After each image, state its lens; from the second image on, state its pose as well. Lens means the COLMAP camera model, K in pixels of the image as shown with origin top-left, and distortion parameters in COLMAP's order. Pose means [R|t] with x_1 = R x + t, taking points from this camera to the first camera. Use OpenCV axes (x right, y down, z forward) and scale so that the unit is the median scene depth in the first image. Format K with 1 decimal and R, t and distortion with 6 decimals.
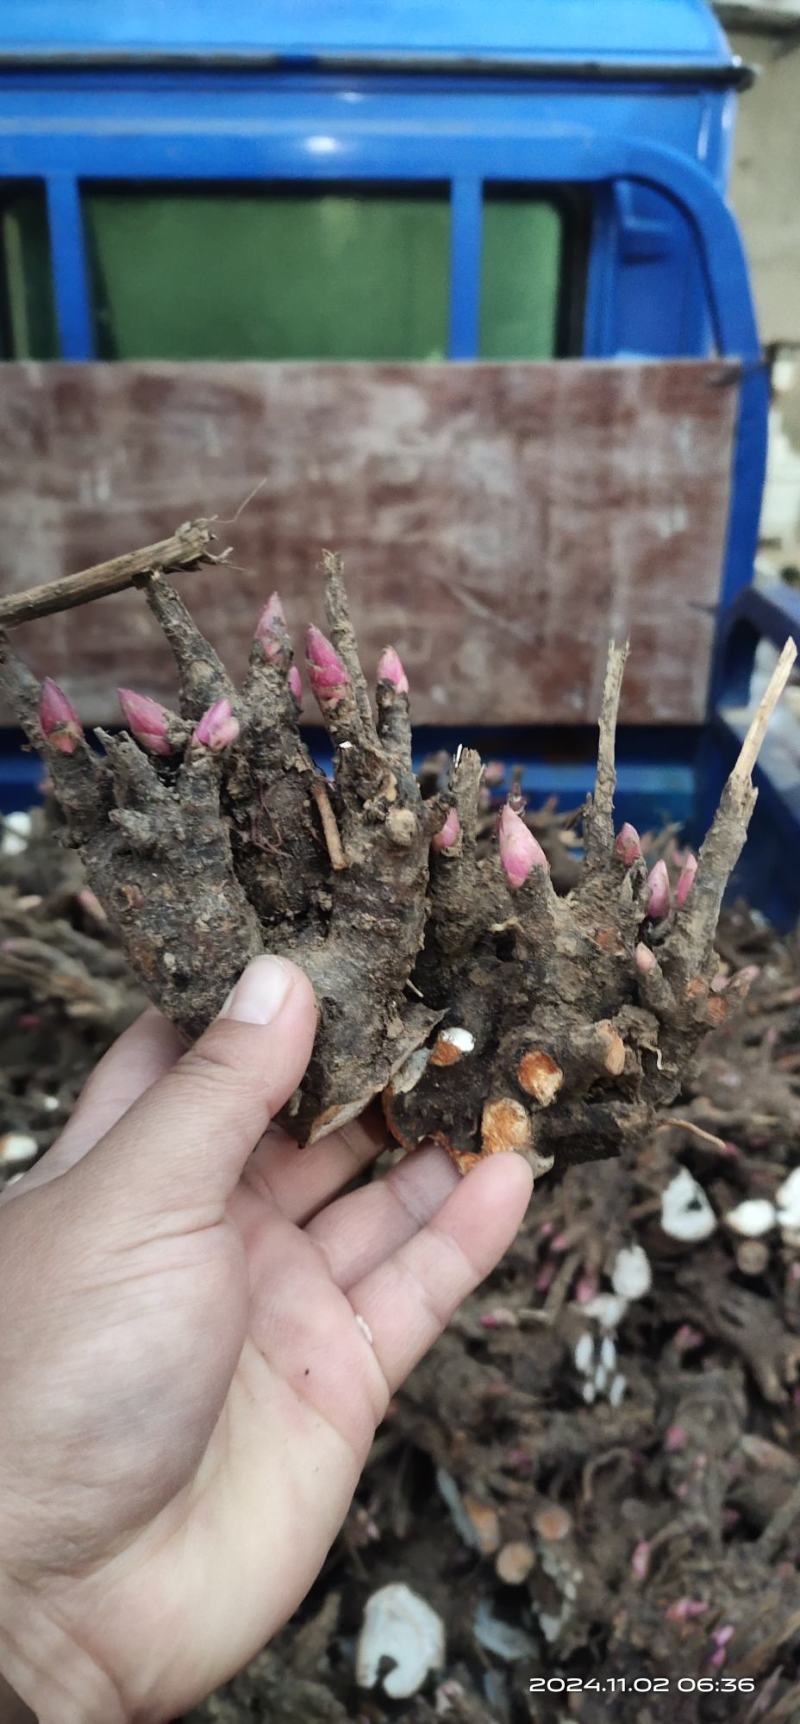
lens RADIAL K [[1353.1, 0, 400.0], [0, 1353.1, 862.0], [0, 0, 1]] dist [0.028177, -0.000463]
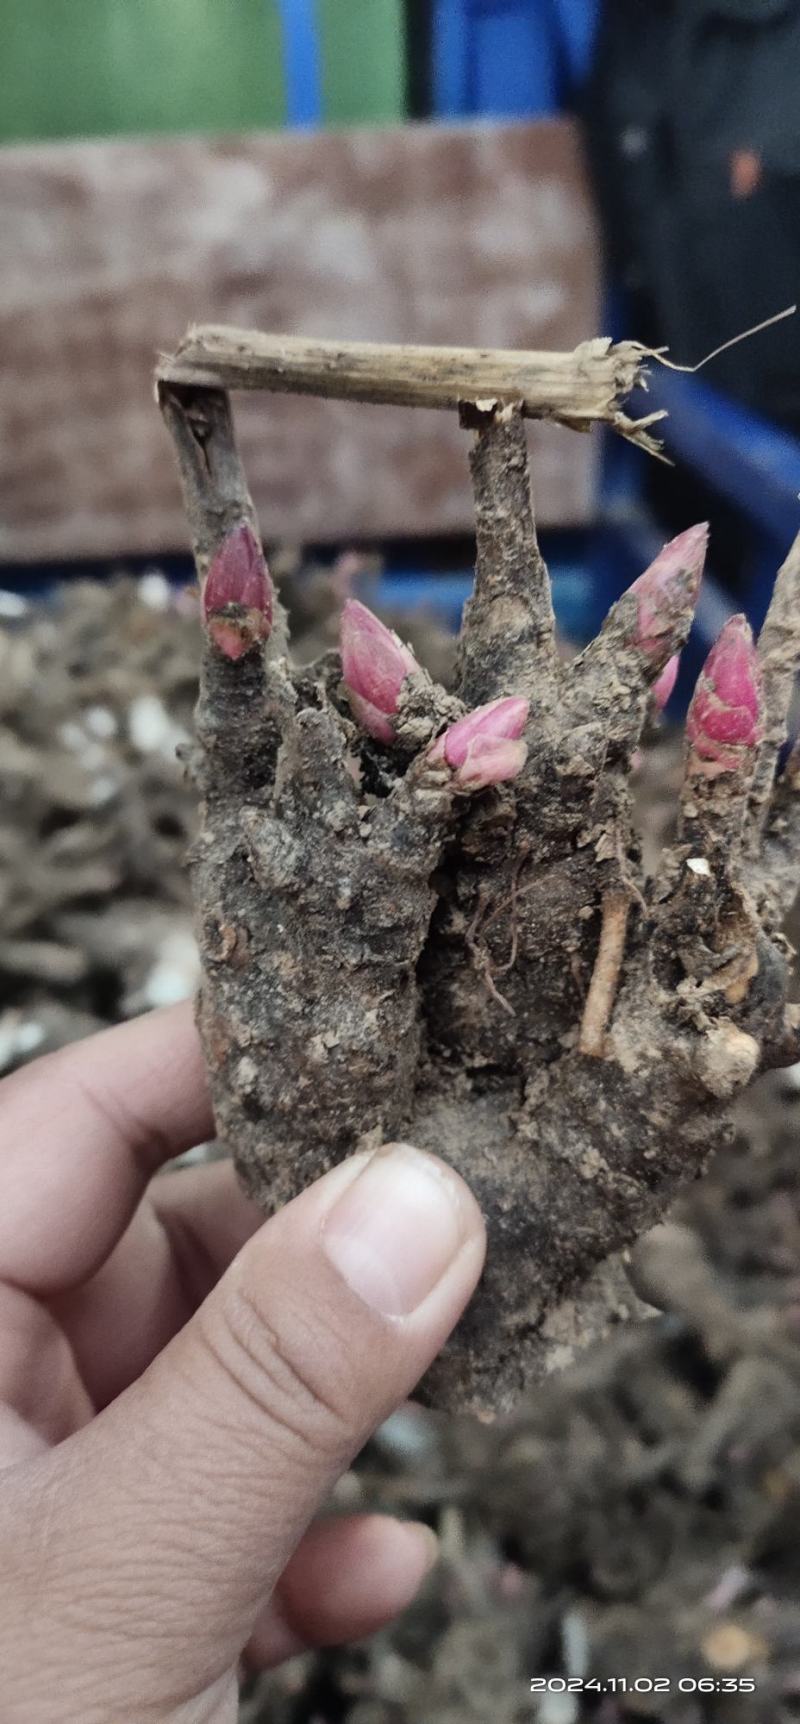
lens RADIAL K [[1353.1, 0, 400.0], [0, 1353.1, 862.0], [0, 0, 1]] dist [0.028177, -0.000463]
pose [[0.892375, 0.431991, -0.130578, -0.075456], [-0.397354, 0.889280, 0.226474, -0.160794], [0.213955, -0.150214, 0.965225, 0.471376]]
